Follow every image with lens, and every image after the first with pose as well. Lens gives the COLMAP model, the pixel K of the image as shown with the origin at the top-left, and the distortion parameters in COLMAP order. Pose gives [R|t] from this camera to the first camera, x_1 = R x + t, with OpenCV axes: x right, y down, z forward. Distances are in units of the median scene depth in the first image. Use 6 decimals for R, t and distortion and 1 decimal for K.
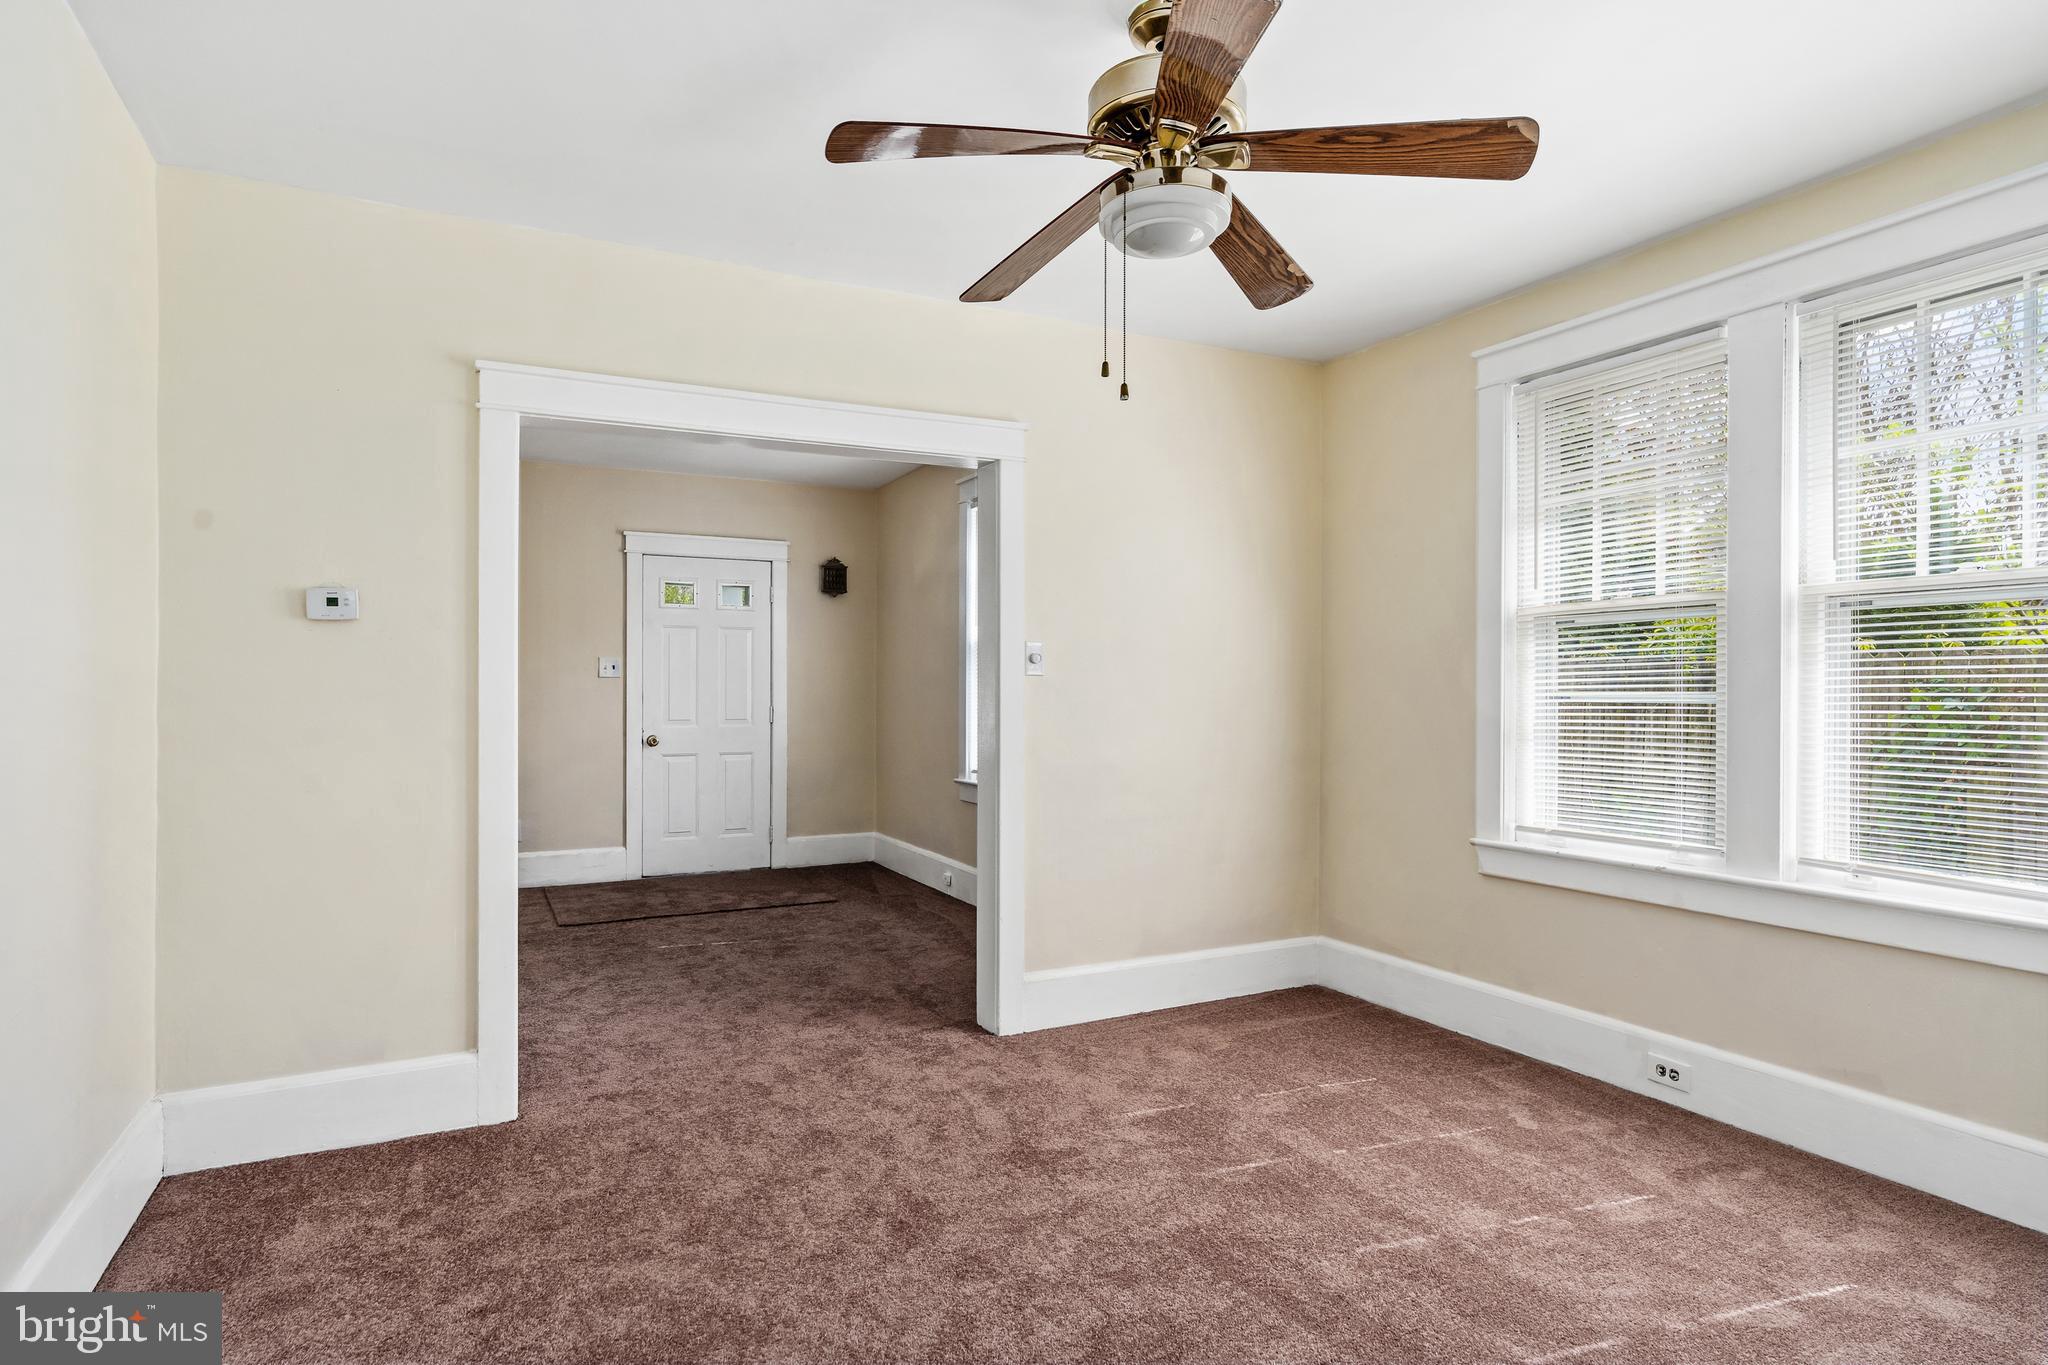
lens RADIAL K [[1094.1, 0, 1024.0], [0, 1094.1, 682.5], [0, 0, 1]] dist [0.002257, 0.001094]
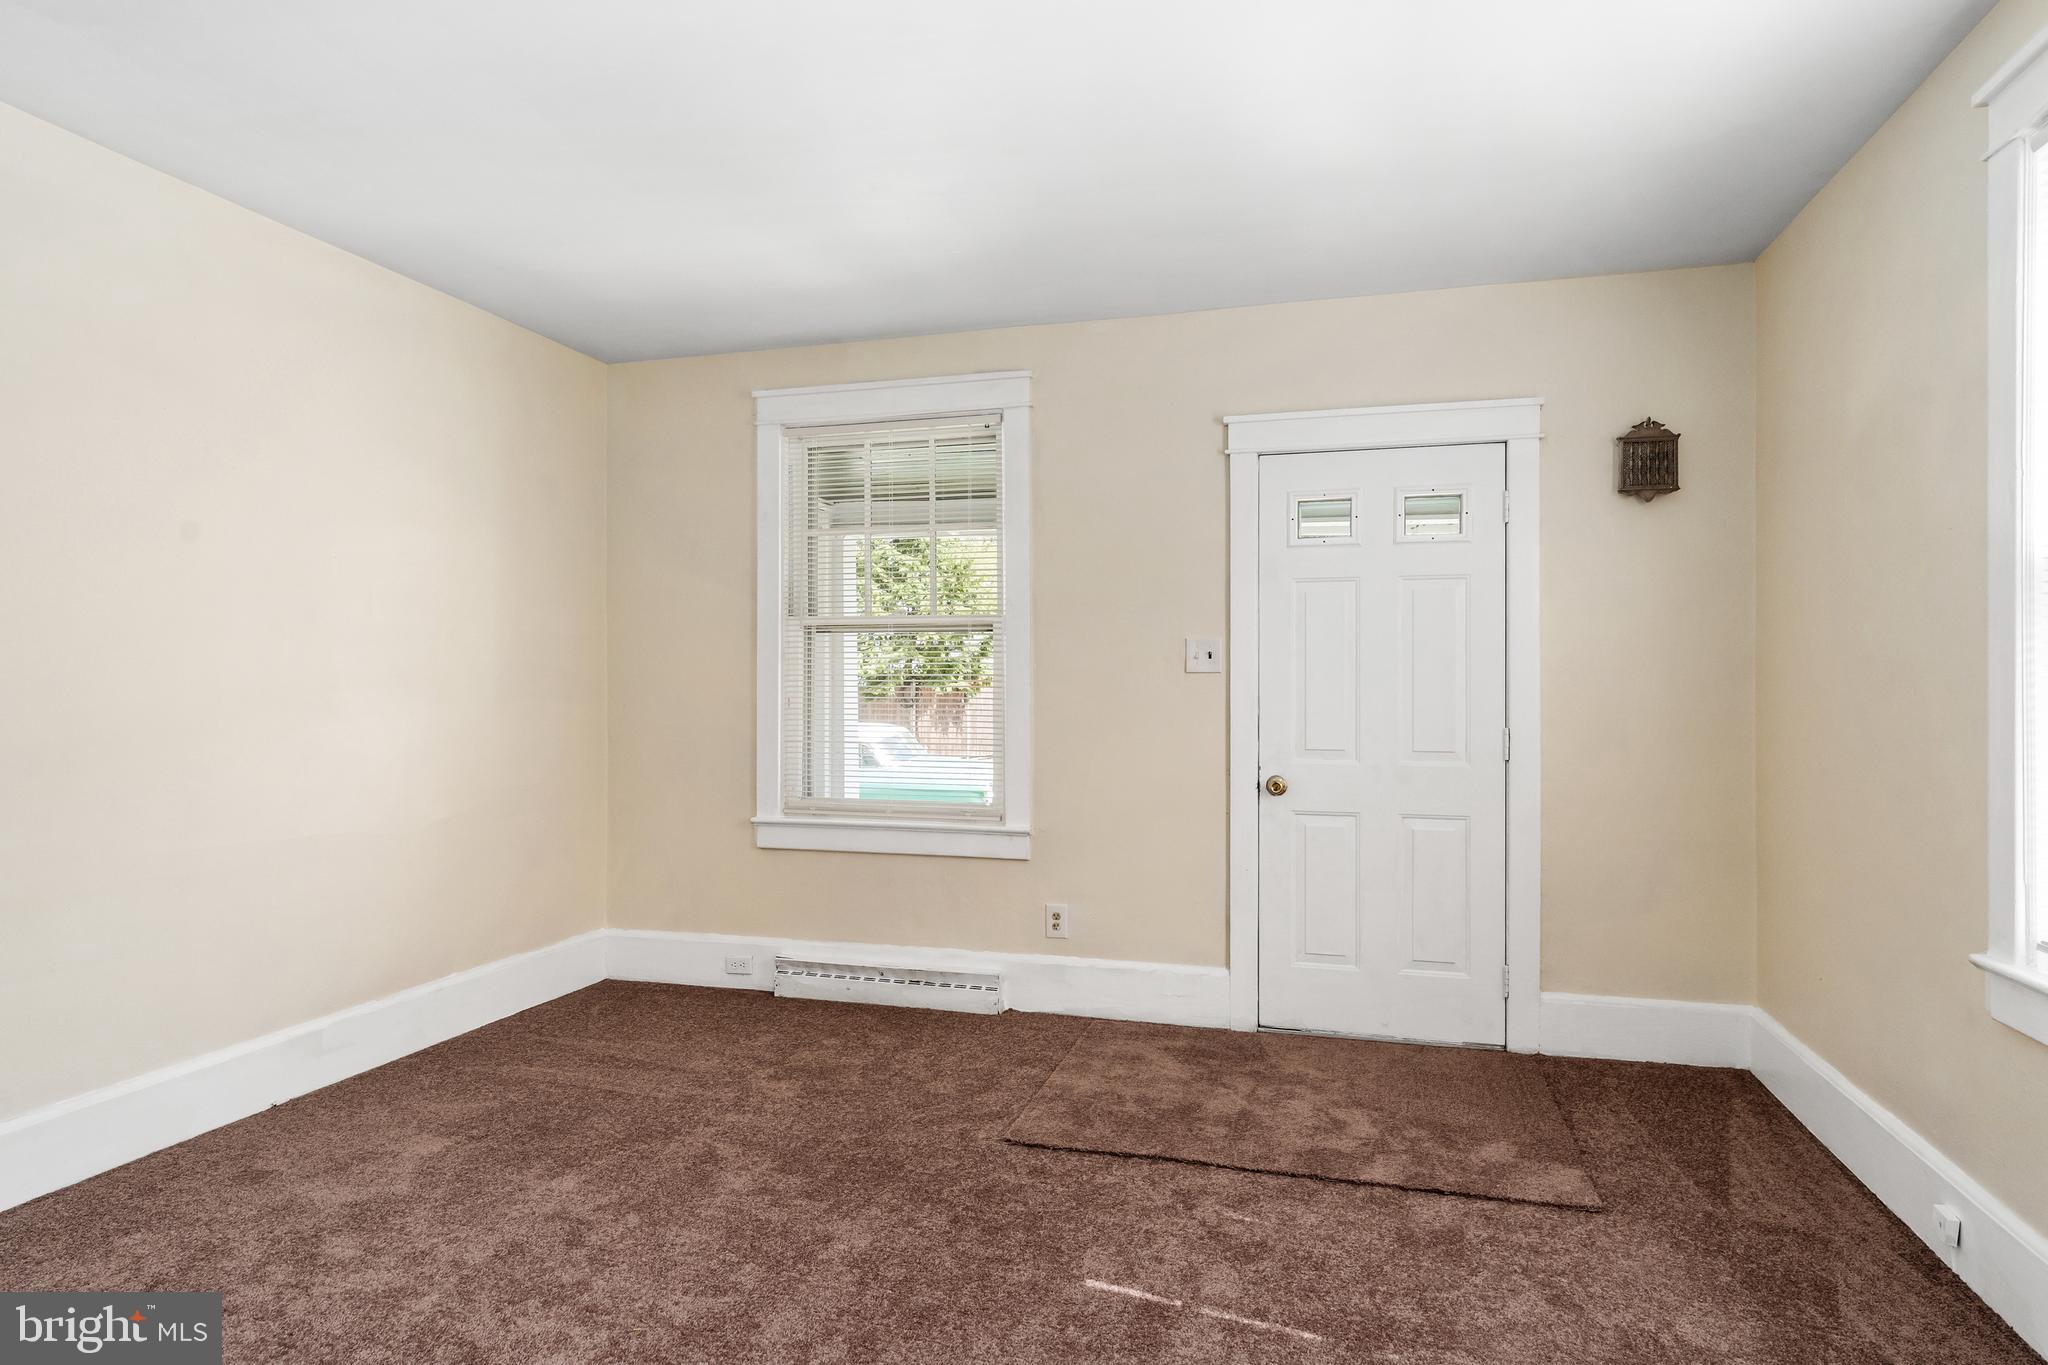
lens RADIAL K [[1151.9, 0, 1015.5], [0, 1151.9, 689.0], [0, 0, 1]] dist [-0.001033, 0.001132]
pose [[0.719531, 0.001332, -0.694459, -0.025307], [-0.003584, 0.999992, -0.001795, 0.005107], [0.694451, 0.003781, 0.719530, 0.470039]]
